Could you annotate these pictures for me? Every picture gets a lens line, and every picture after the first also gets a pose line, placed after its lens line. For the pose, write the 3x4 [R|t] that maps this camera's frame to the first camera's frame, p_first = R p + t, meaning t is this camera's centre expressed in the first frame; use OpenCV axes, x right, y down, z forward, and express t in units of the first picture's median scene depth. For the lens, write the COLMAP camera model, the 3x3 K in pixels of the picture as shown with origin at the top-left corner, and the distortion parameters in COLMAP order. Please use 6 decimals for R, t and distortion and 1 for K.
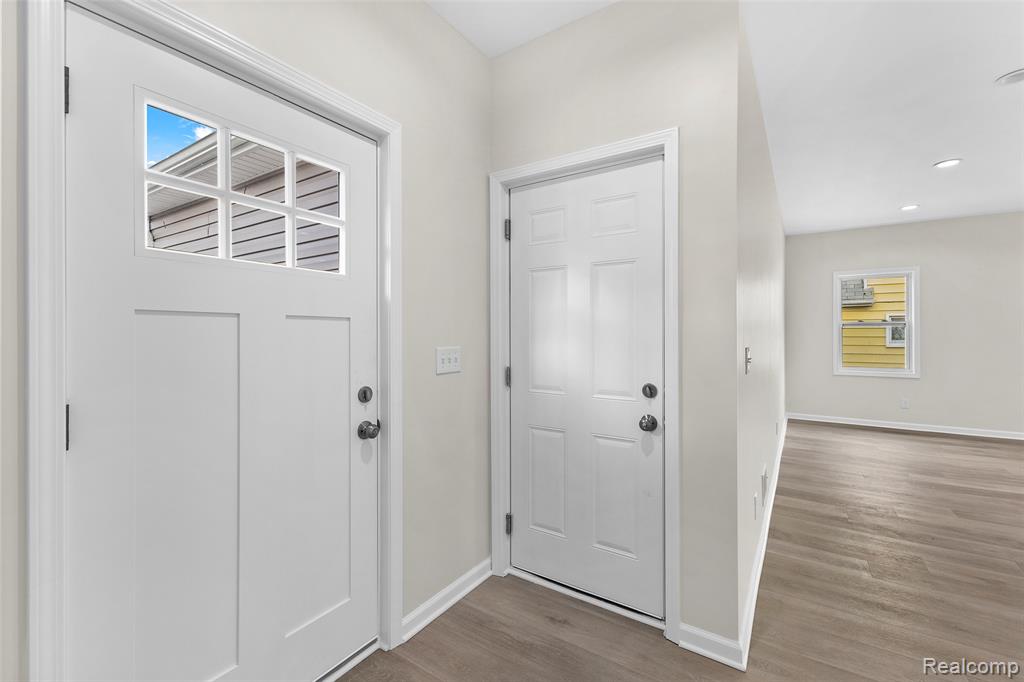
lens RADIAL K [[450.8, 0, 519.5], [0, 450.8, 336.6], [0, 0, 1]] dist [0.007794, -0.003438]
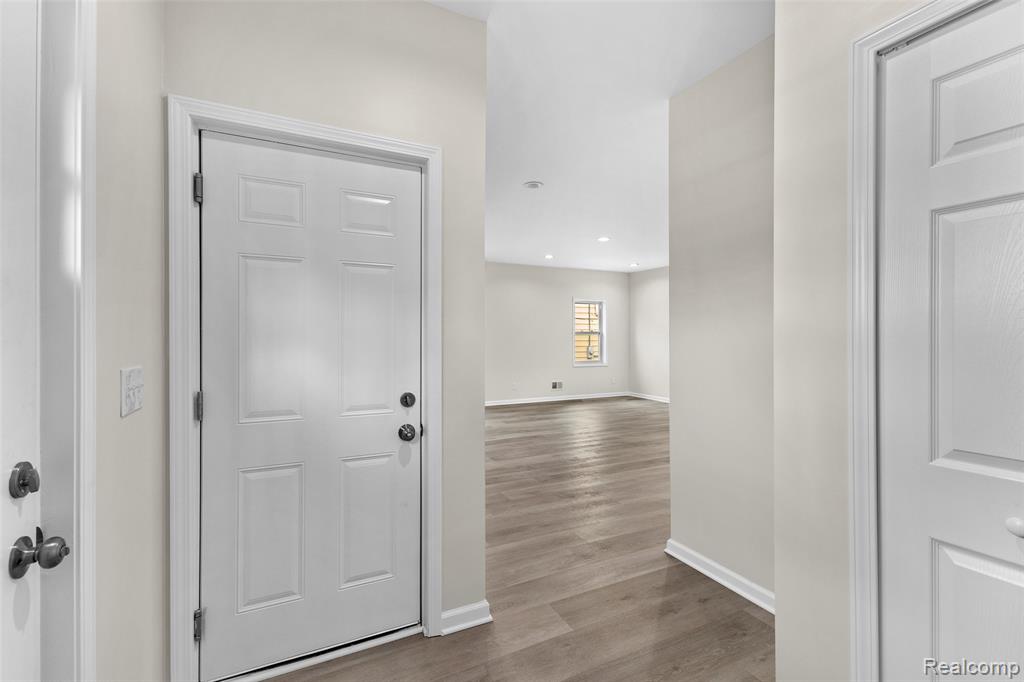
lens RADIAL K [[450.8, 0, 519.5], [0, 450.8, 336.6], [0, 0, 1]] dist [0.007794, -0.003438]
pose [[0.480763, 0.002278, 0.876847, -0.443100], [0.005115, 0.999972, -0.005402, -0.011730], [-0.876835, 0.007082, 0.480738, 0.290591]]
